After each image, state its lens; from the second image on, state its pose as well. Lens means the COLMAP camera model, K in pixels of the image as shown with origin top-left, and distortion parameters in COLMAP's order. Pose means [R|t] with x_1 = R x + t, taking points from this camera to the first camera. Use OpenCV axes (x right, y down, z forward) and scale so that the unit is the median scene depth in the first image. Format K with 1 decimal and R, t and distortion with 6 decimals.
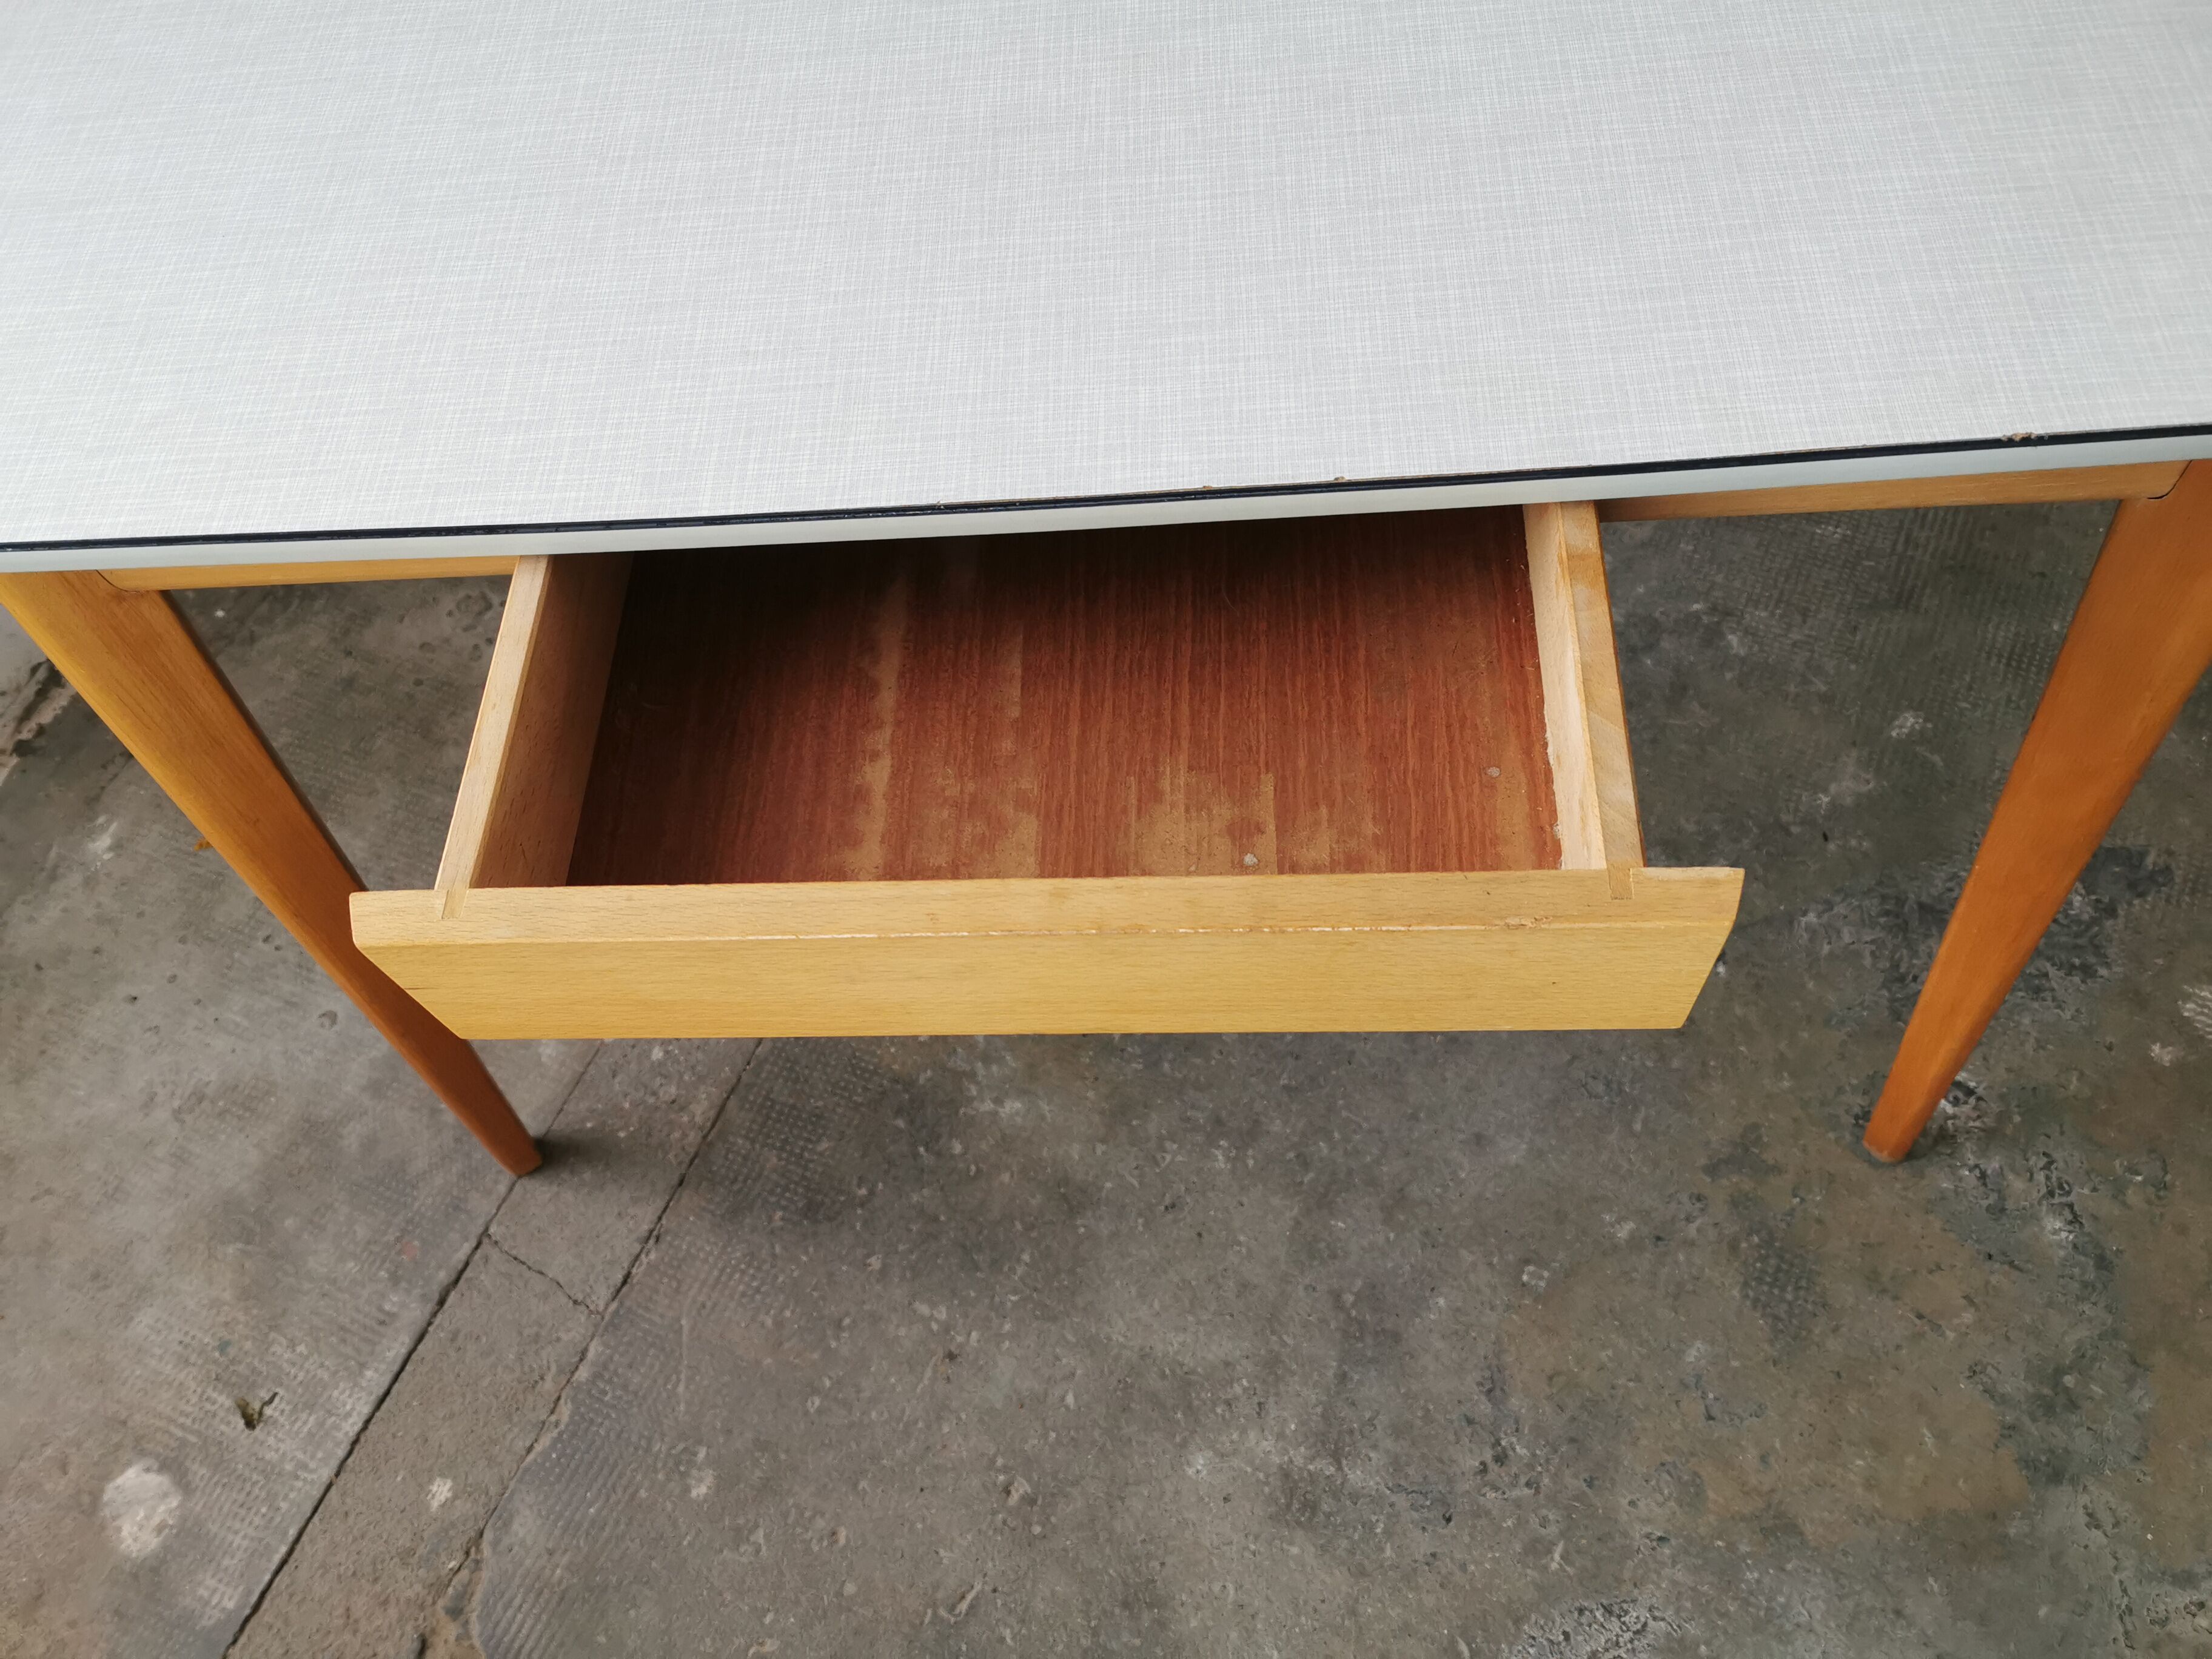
lens RADIAL K [[1689.5, 0, 1101.2], [0, 1689.5, 838.2], [0, 0, 1]] dist [0.074264, -0.117240]
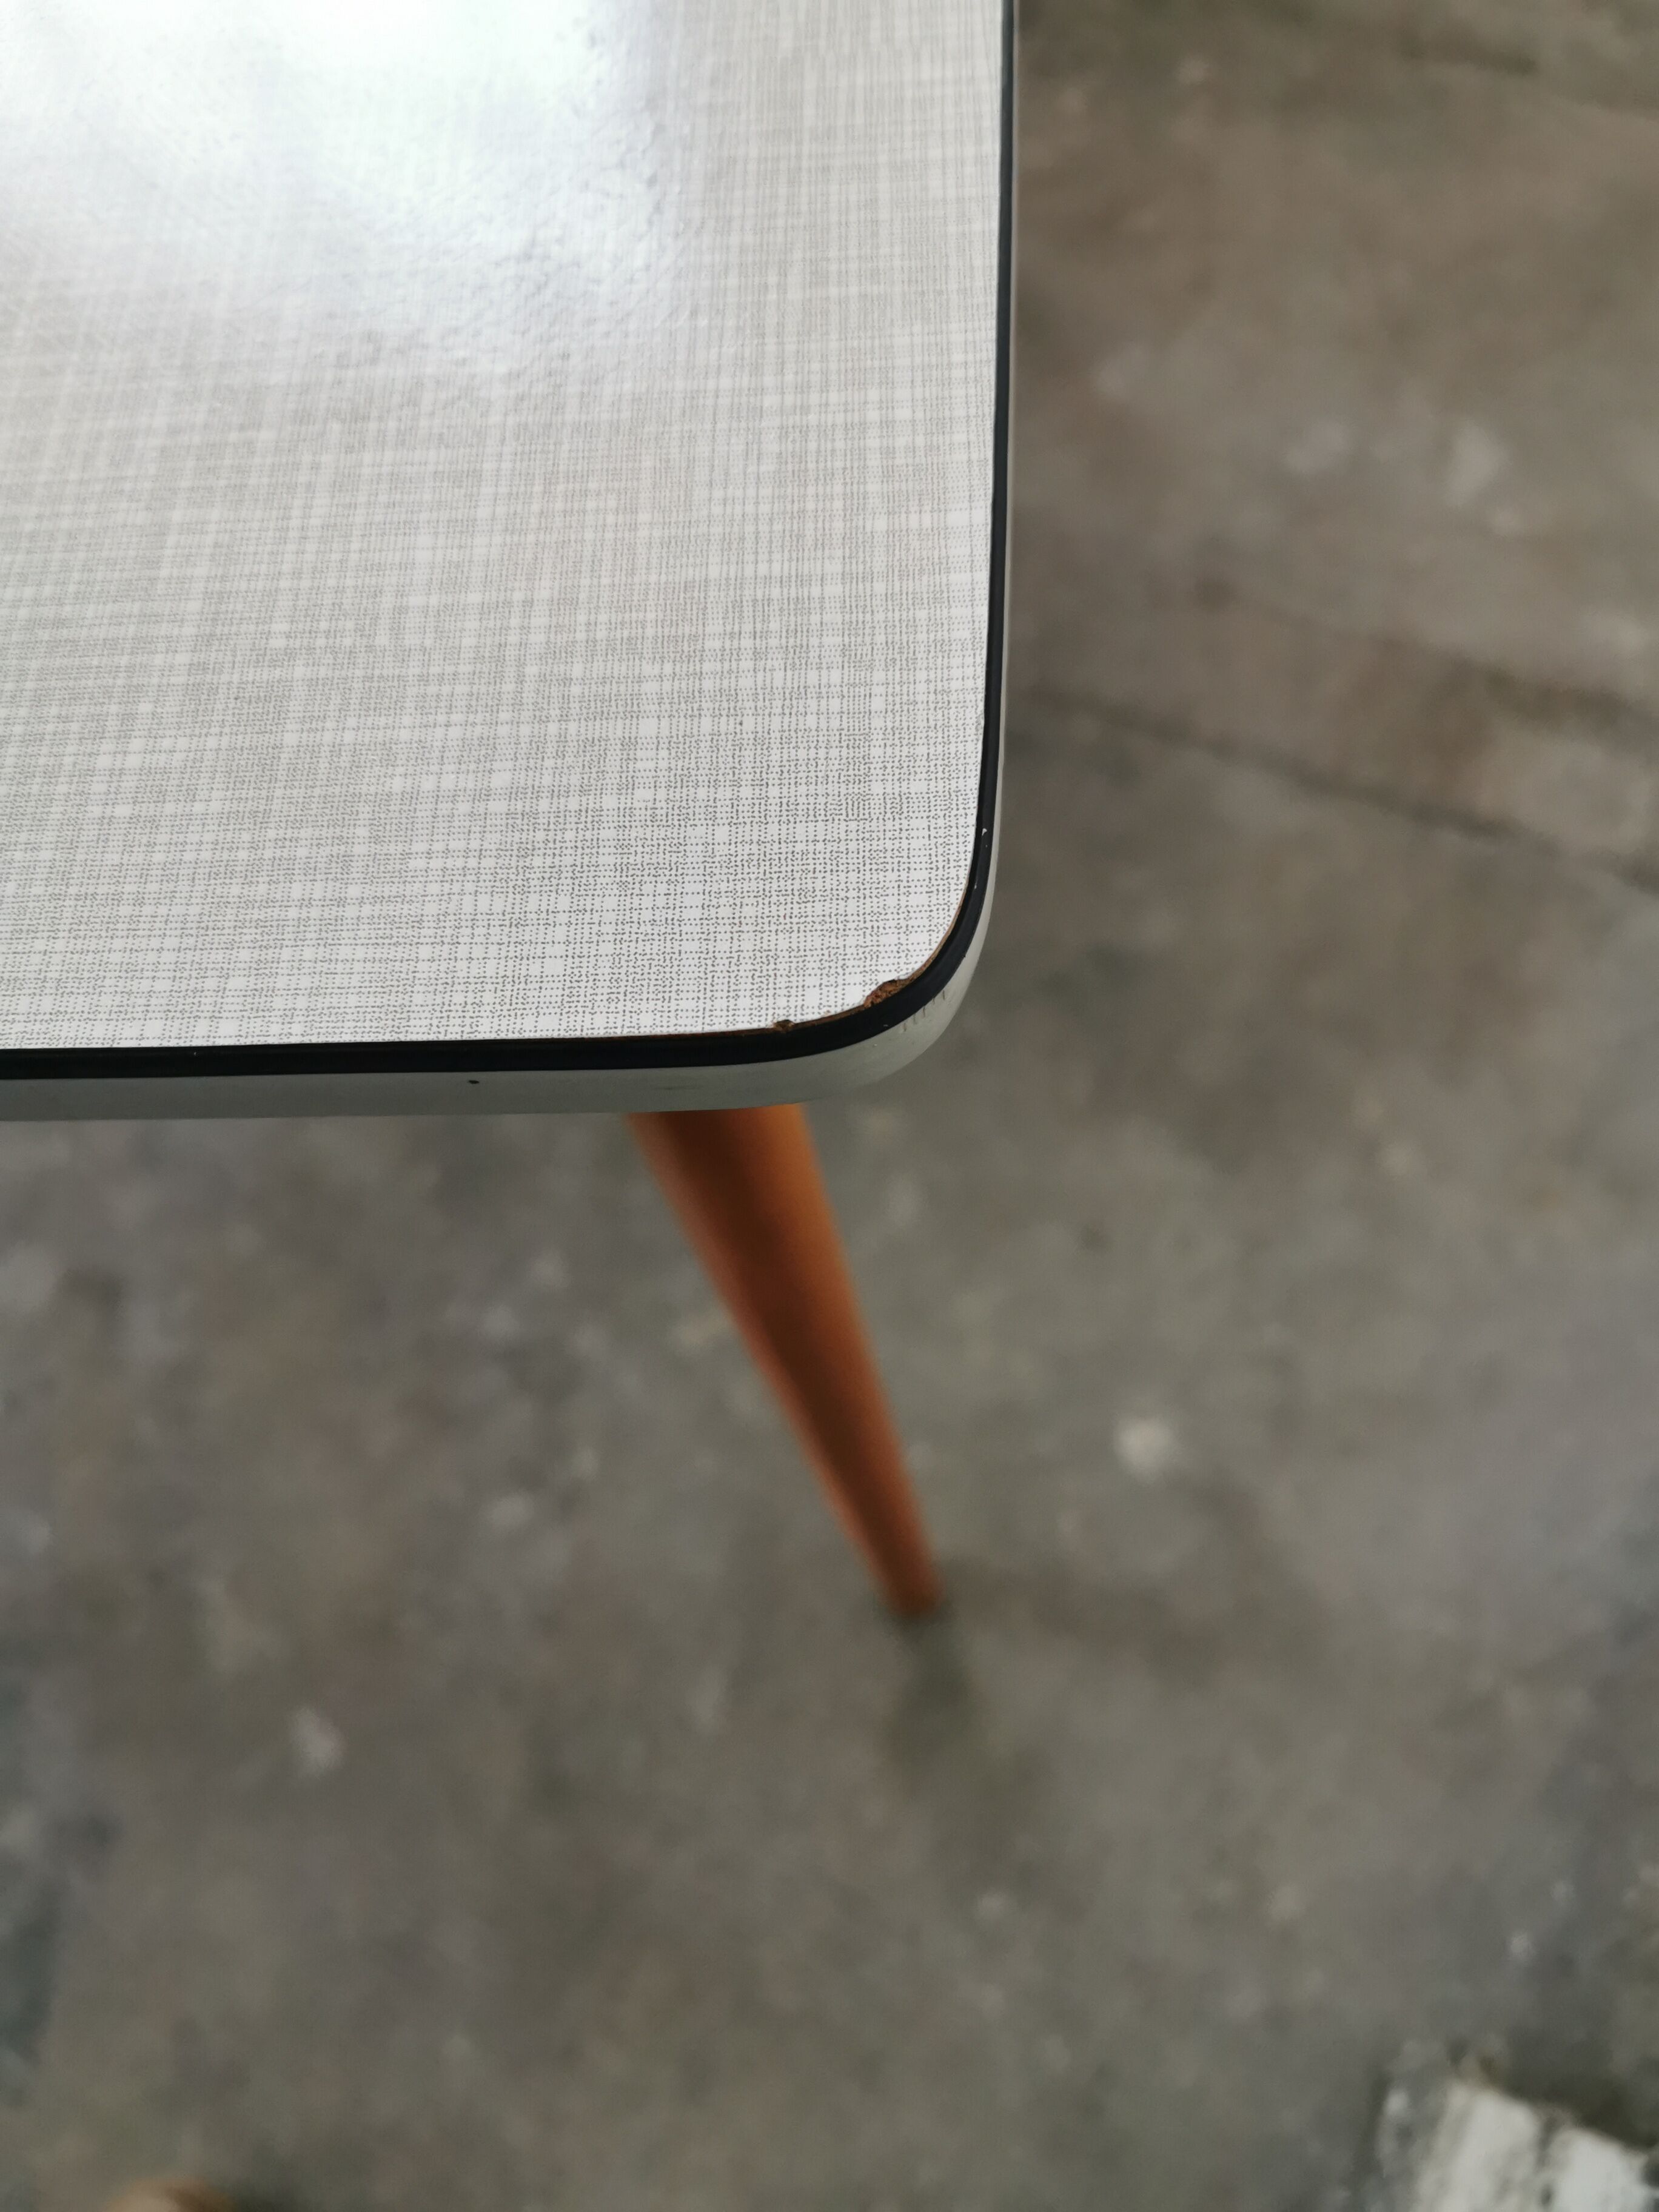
lens RADIAL K [[1689.5, 0, 829.5], [0, 1689.5, 1106.0], [0, 0, 1]] dist [0.074264, -0.117240]
pose [[0.016506, 0.957758, -0.287102, 0.477376], [-0.827523, 0.174248, 0.533708, -0.677219], [0.561190, 0.228774, 0.795442, 0.600289]]
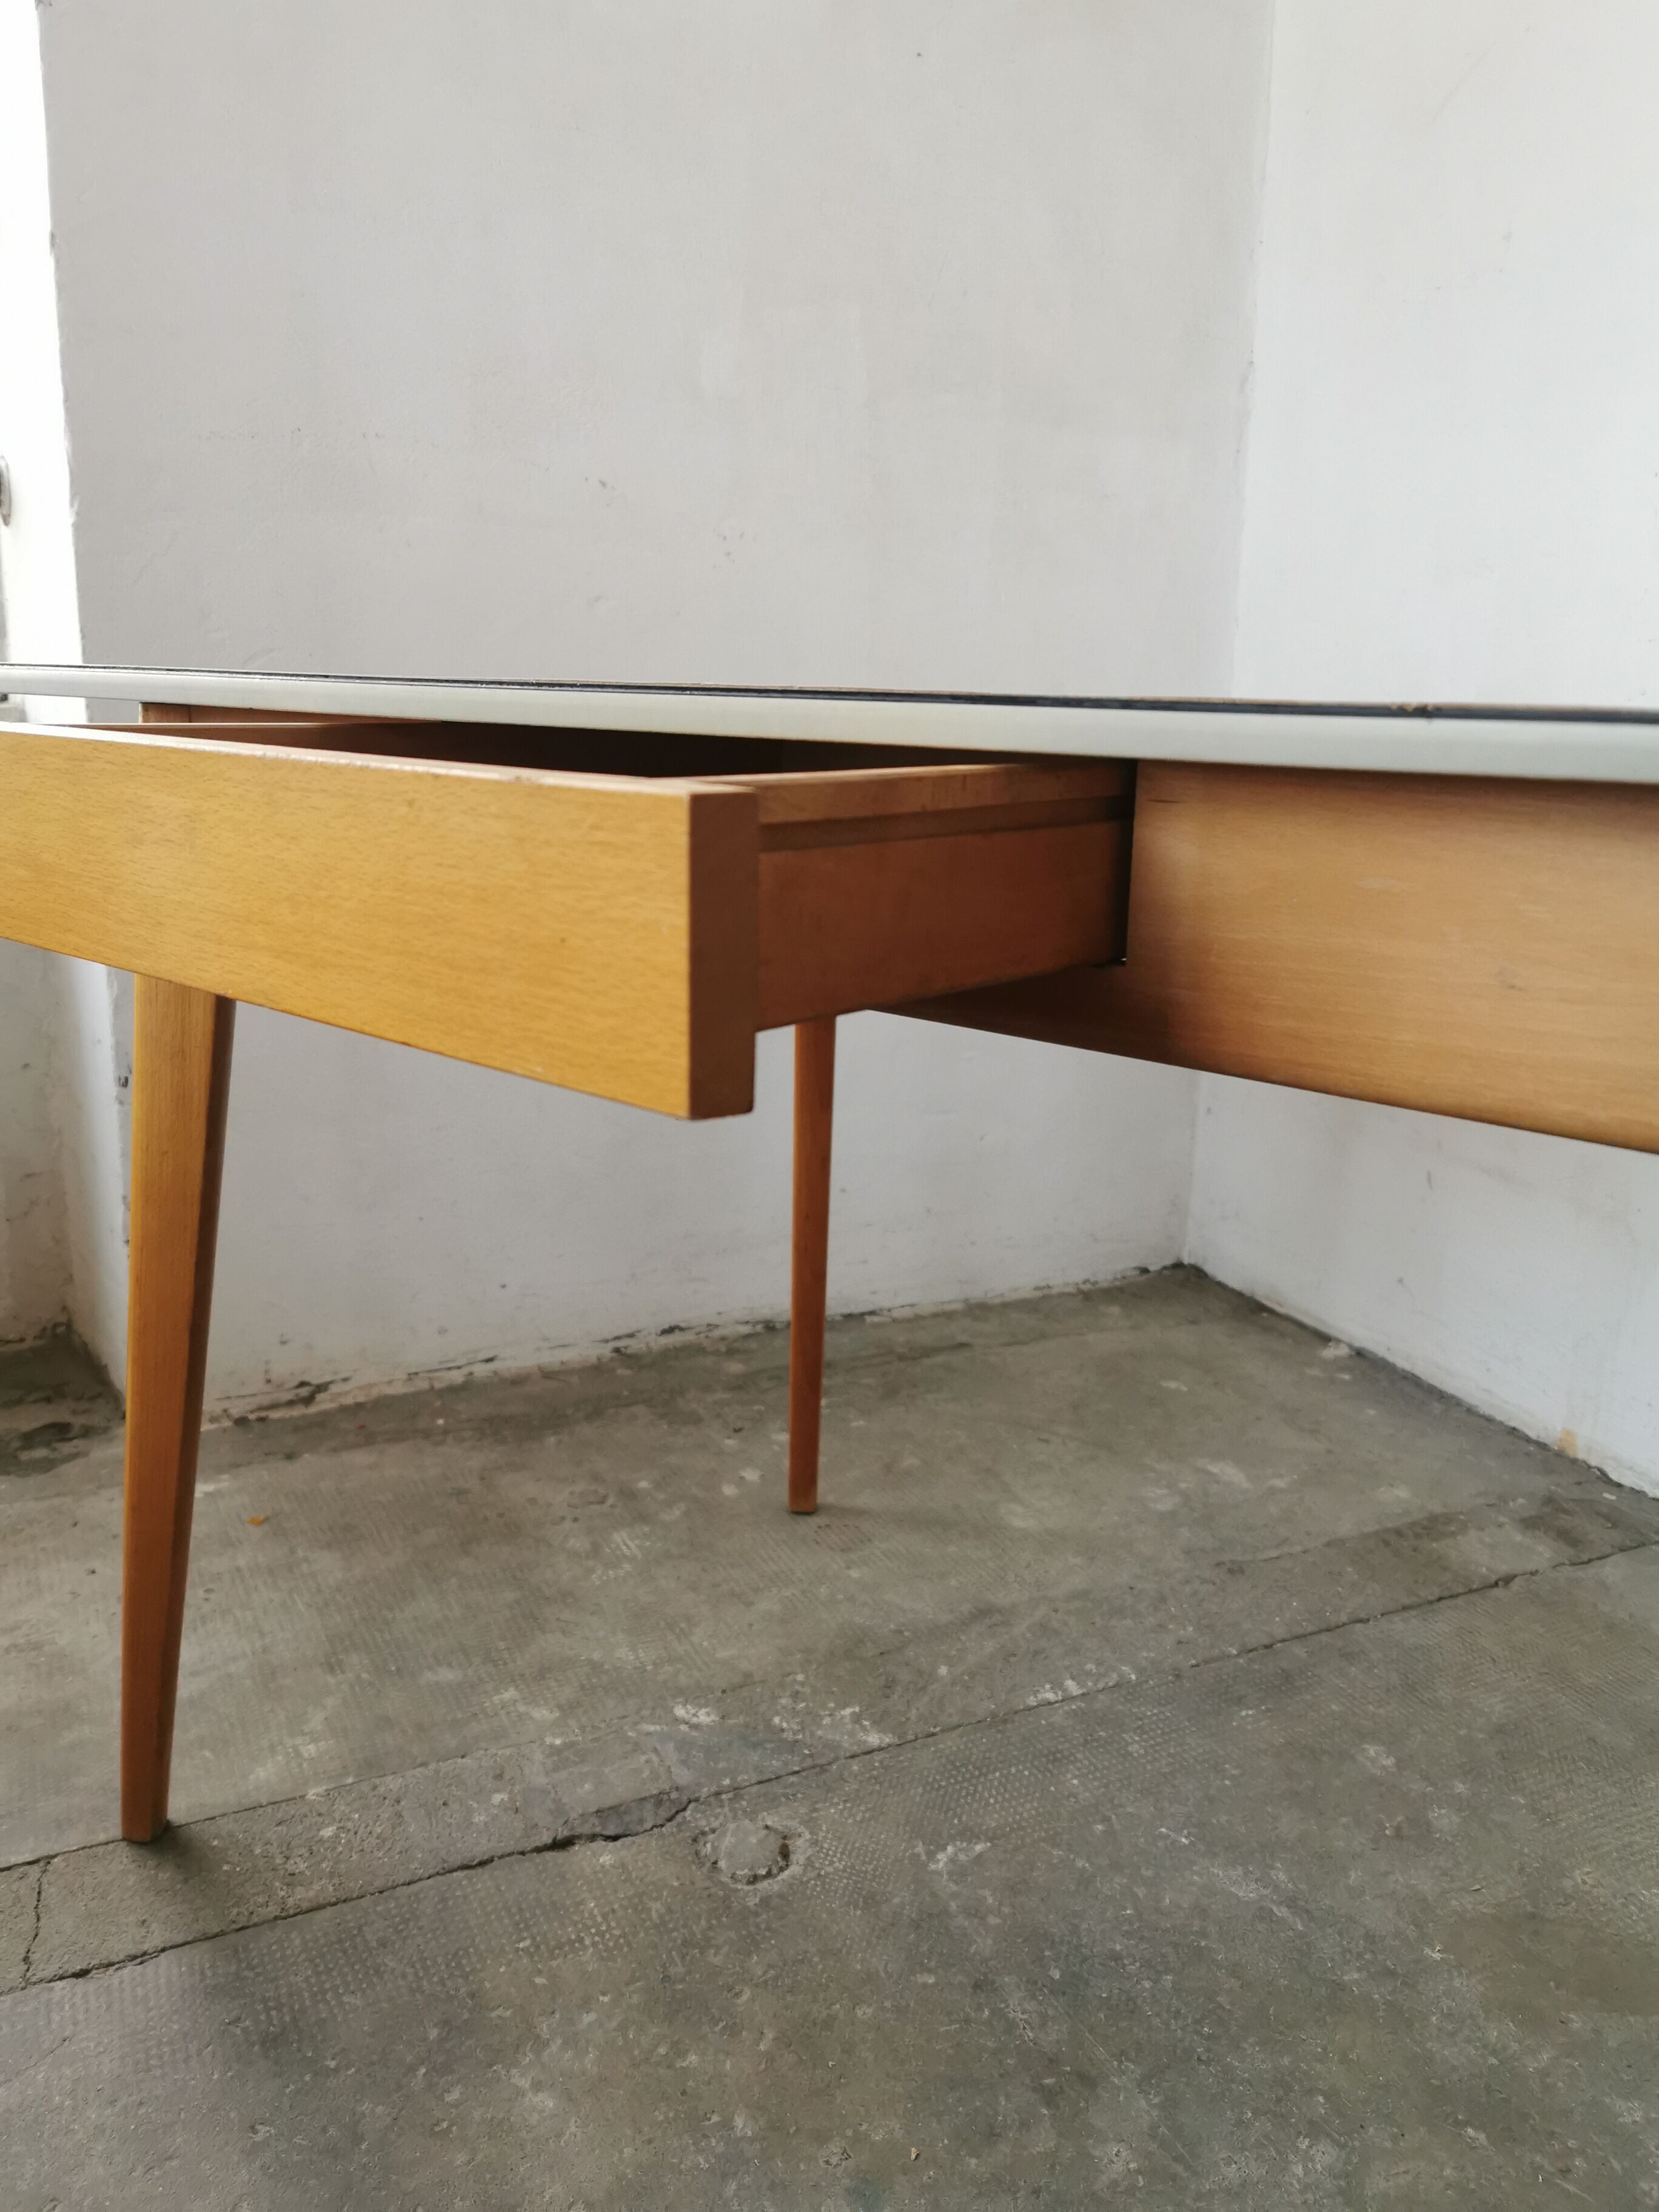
lens RADIAL K [[1689.5, 0, 829.5], [0, 1689.5, 1106.0], [0, 0, 1]] dist [0.074264, -0.117240]
pose [[0.762824, 0.272850, -0.586220, 0.374685], [-0.607300, 0.613599, -0.504661, 0.200660], [0.222007, 0.740979, 0.633769, 0.248992]]
